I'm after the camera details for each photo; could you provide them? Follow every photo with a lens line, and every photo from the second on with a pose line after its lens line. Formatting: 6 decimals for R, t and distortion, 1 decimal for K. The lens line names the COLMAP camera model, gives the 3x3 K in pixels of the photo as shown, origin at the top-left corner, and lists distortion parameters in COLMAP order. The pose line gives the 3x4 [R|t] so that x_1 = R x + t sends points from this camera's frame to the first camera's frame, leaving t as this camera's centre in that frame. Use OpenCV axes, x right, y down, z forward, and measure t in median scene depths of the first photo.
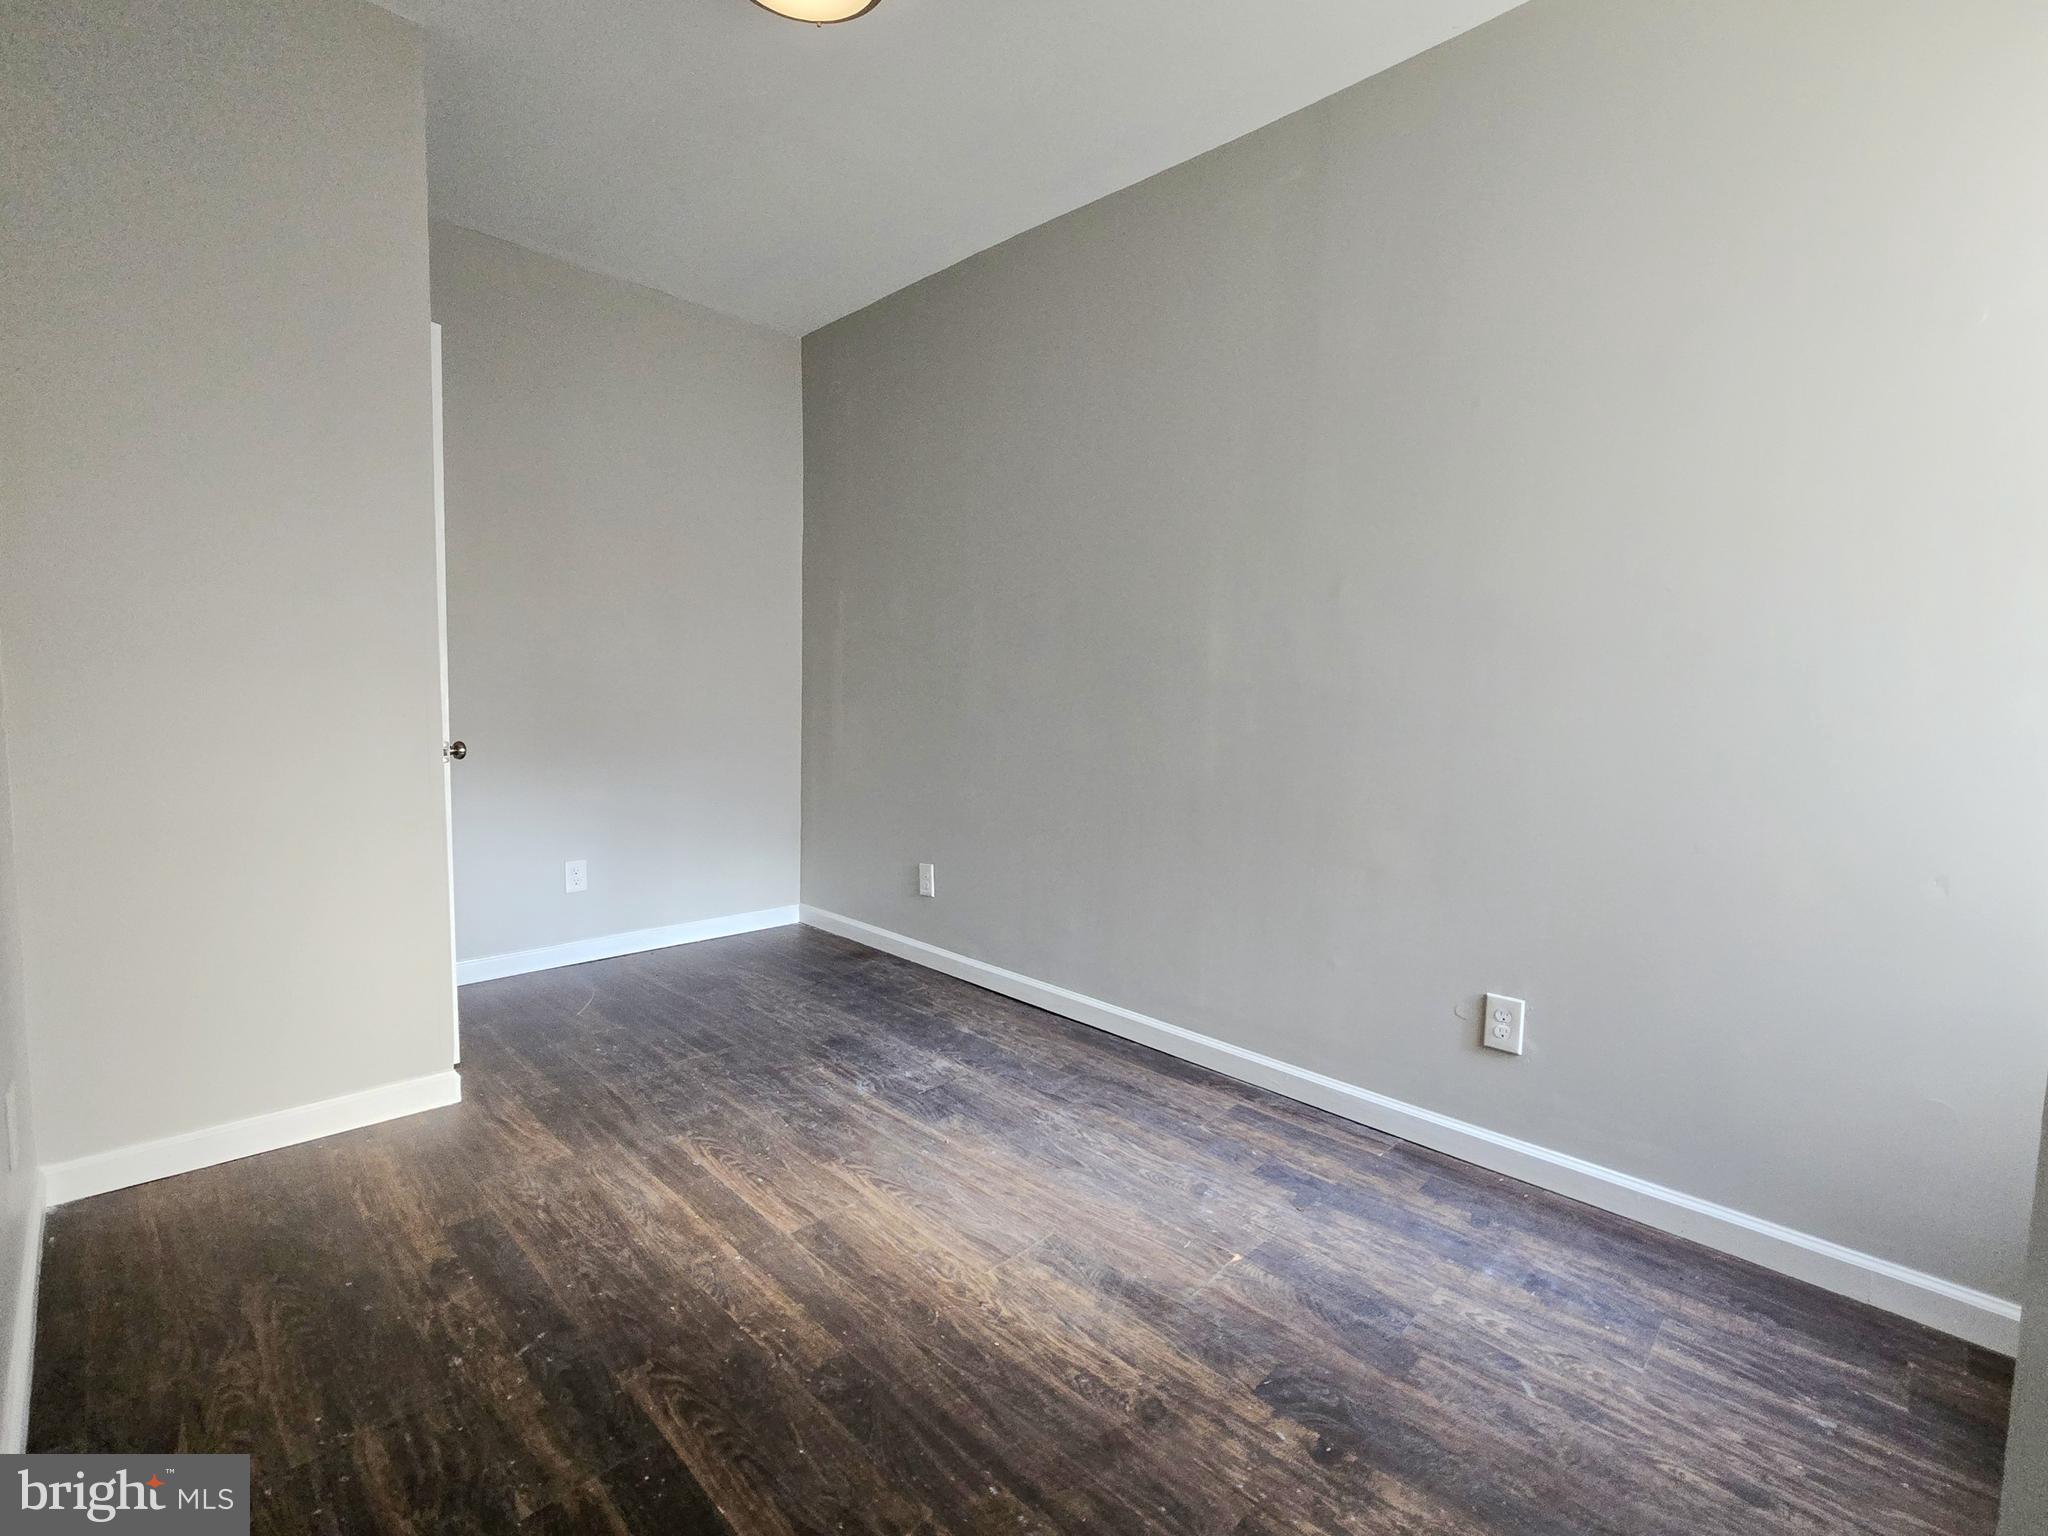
lens RADIAL K [[909.0, 0, 1025.2], [0, 909.0, 768.1], [0, 0, 1]] dist [0.000770, 0.000177]
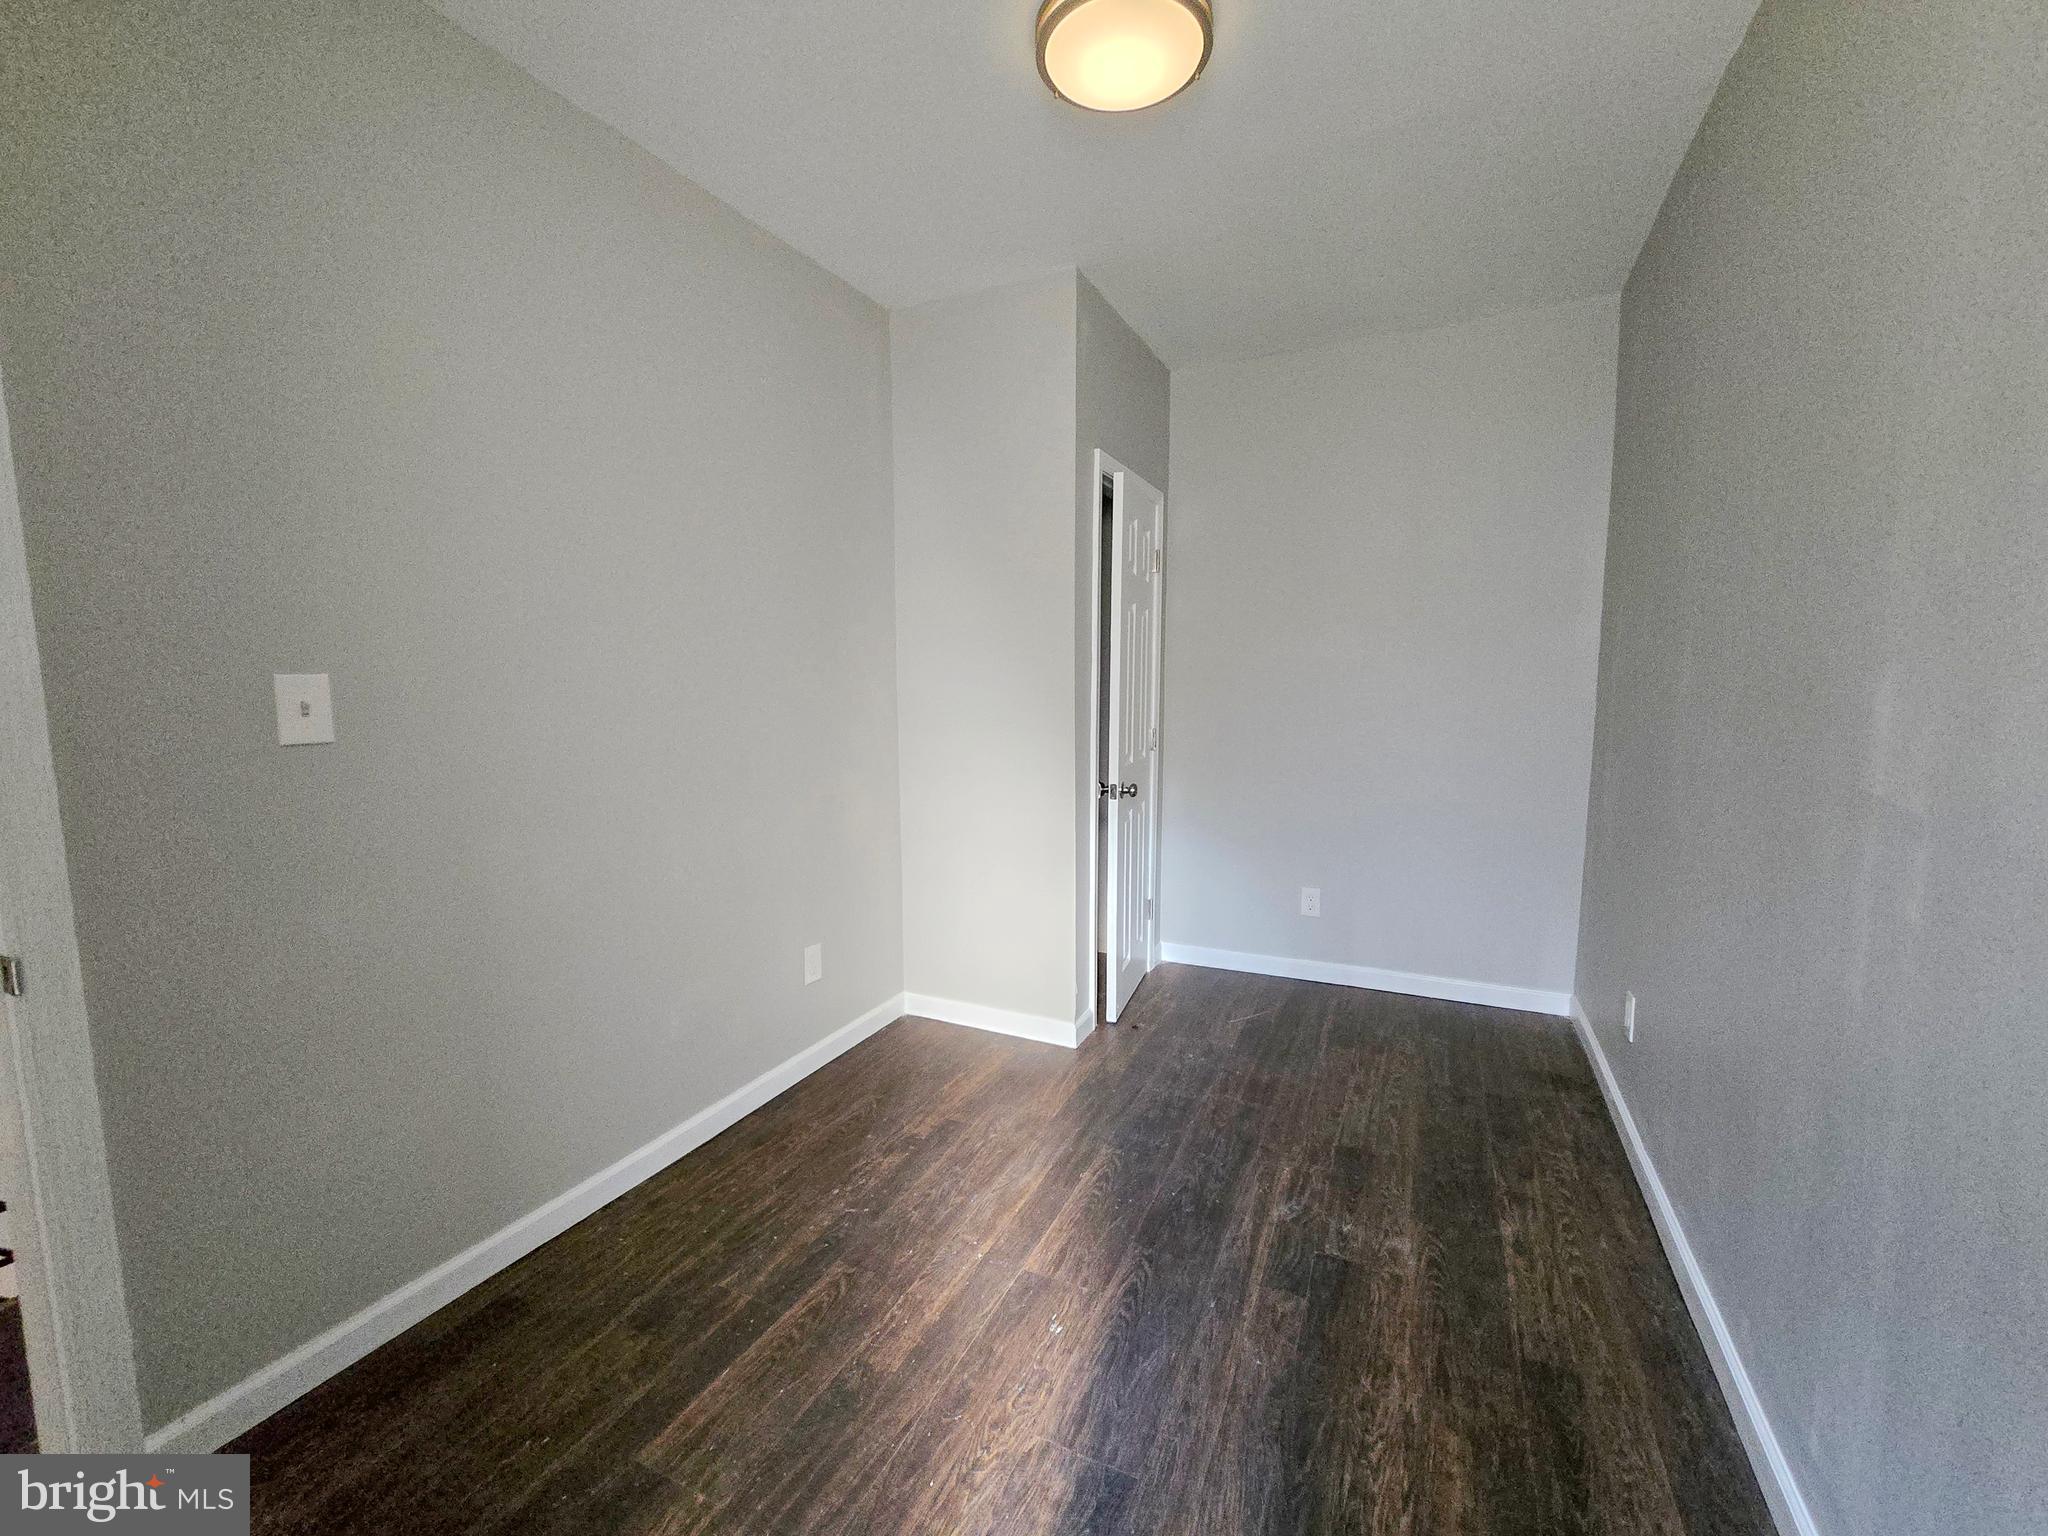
lens RADIAL K [[841.5, 0, 1025.4], [0, 841.5, 772.7], [0, 0, 1]] dist [-0.008945, 0.002480]
pose [[0.338296, 0.079183, -0.937702, 0.589733], [-0.064931, 0.996043, 0.060684, -0.134627], [0.938797, 0.040357, 0.342099, 0.579195]]
